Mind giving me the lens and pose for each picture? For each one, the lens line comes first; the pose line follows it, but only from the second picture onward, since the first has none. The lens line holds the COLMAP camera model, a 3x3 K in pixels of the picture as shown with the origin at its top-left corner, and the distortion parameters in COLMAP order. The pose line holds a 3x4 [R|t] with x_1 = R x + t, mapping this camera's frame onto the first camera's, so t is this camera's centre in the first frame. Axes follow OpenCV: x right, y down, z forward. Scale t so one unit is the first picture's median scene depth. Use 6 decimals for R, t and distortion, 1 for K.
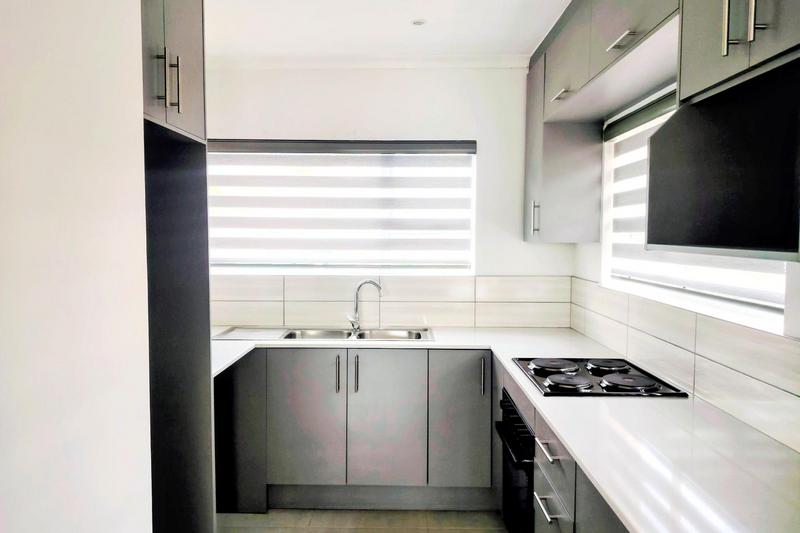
lens RADIAL K [[537.2, 0, 412.2], [0, 537.2, 263.7], [0, 0, 1]] dist [0.076230, -0.132390]
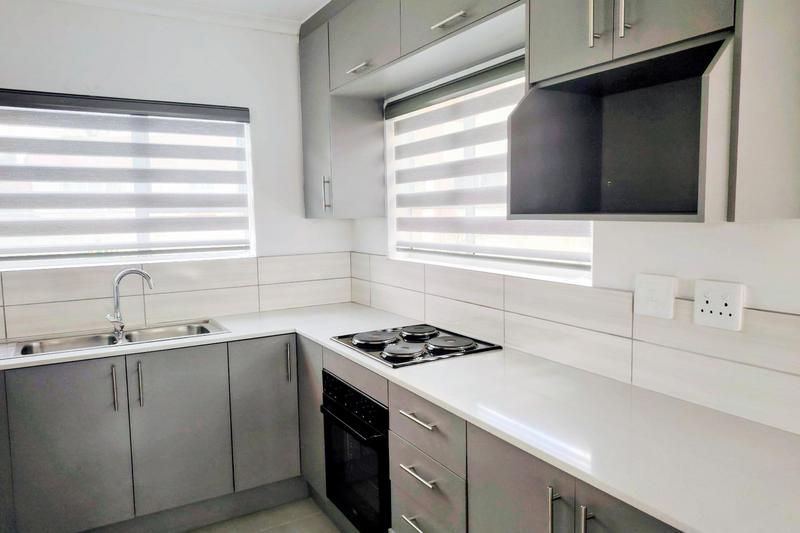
lens RADIAL K [[537.2, 0, 412.2], [0, 537.2, 263.7], [0, 0, 1]] dist [0.076230, -0.132390]
pose [[0.857416, -0.067299, 0.510204, -0.145474], [0.047352, 0.997524, 0.052004, -0.001389], [-0.512440, -0.020430, 0.858480, 0.078858]]
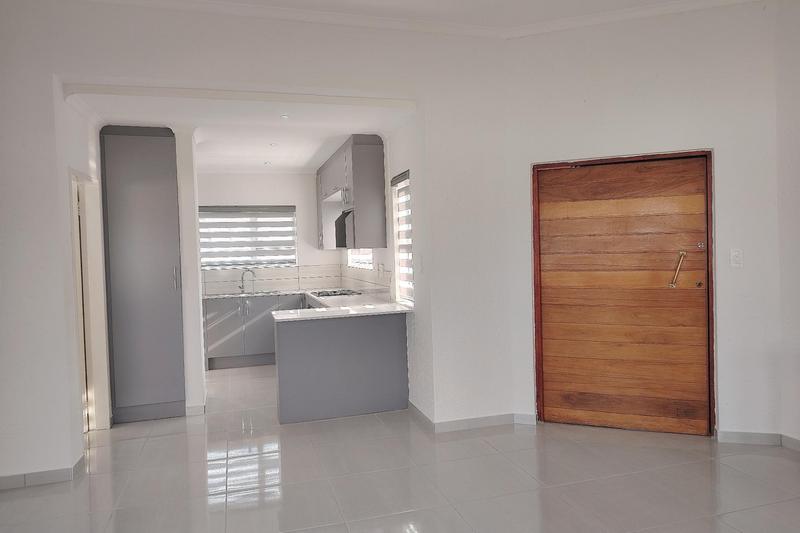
lens RADIAL K [[537.2, 0, 412.2], [0, 537.2, 263.7], [0, 0, 1]] dist [0.076230, -0.132390]
pose [[0.954335, -0.045384, 0.295272, -0.101494], [0.053571, 0.998370, -0.019691, 0.093802], [-0.293897, 0.034610, 0.955210, -1.439062]]
